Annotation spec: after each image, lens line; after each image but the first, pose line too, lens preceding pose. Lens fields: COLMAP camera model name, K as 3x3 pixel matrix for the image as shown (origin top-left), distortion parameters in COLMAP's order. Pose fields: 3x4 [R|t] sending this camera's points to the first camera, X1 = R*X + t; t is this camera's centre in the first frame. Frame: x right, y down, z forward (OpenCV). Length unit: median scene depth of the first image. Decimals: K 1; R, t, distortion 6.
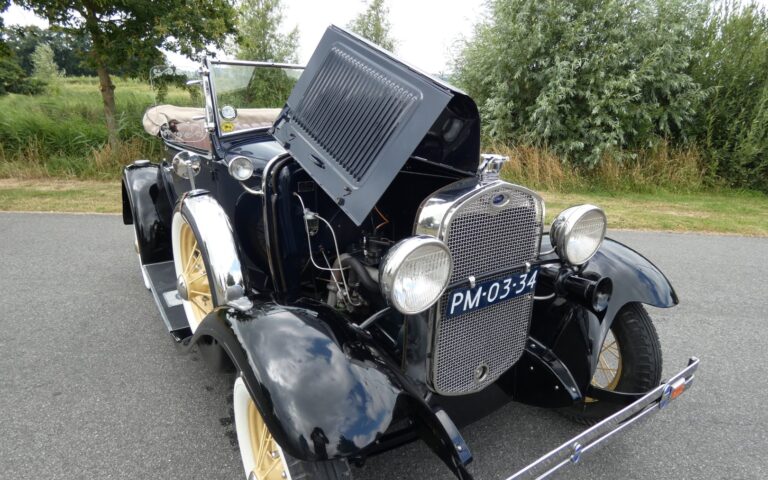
lens RADIAL K [[477.9, 0, 392.1], [0, 477.9, 242.5], [0, 0, 1]] dist [-0.011280, -0.002703]
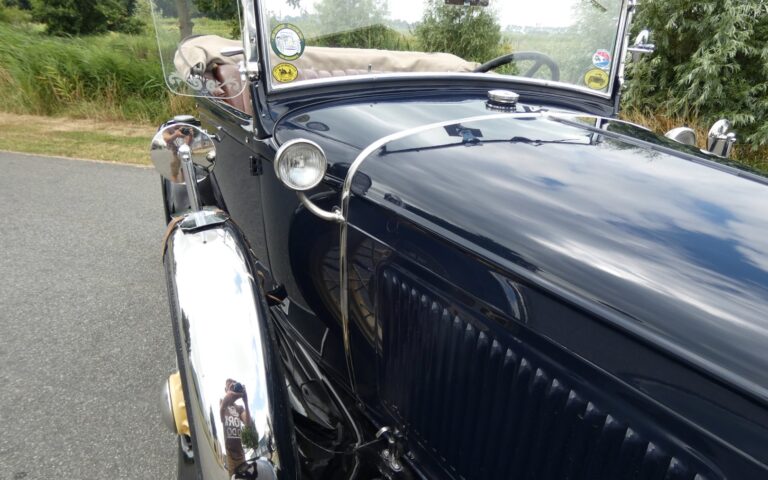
lens RADIAL K [[477.9, 0, 392.1], [0, 477.9, 242.5], [0, 0, 1]] dist [-0.011280, -0.002703]
pose [[0.984877, 0.094810, -0.145014, -0.042553], [-0.081346, 0.992040, 0.096124, -0.036293], [0.152973, -0.082874, 0.984749, 0.150804]]
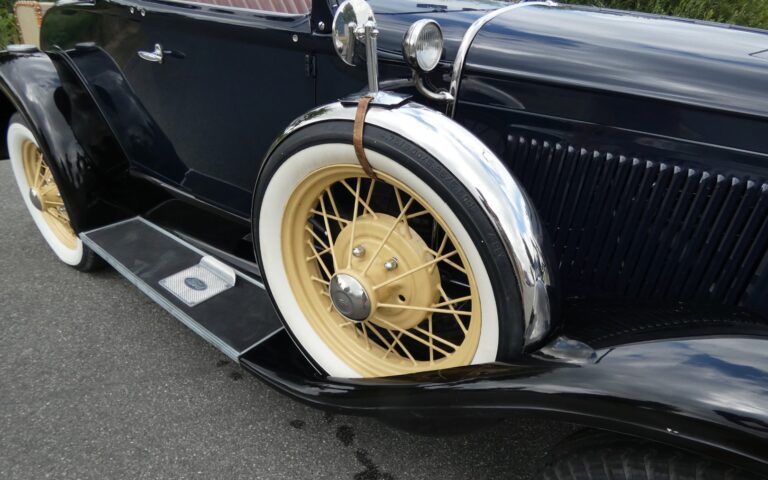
lens RADIAL K [[477.9, 0, 392.1], [0, 477.9, 242.5], [0, 0, 1]] dist [-0.011280, -0.002703]
pose [[0.947623, -0.127511, 0.292834, -0.141802], [0.064509, 0.974366, 0.215523, -0.018679], [-0.312809, -0.185345, 0.931557, 0.142198]]
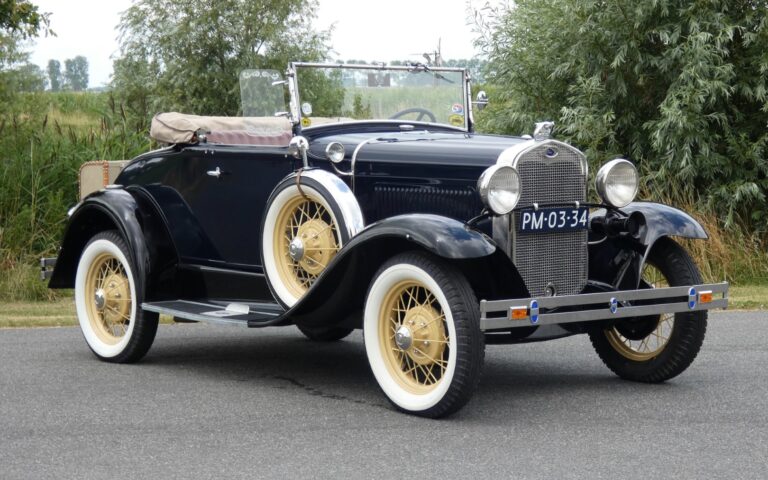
lens RADIAL K [[1848.0, 0, 384.0], [0, 1848.0, 240.0], [0, 0, 1]] dist [0.722217, -12.476751]
pose [[0.996417, -0.039930, 0.074558, -0.148733], [0.056731, 0.969353, -0.239031, 0.312072], [-0.062728, 0.242404, 0.968145, -0.914197]]
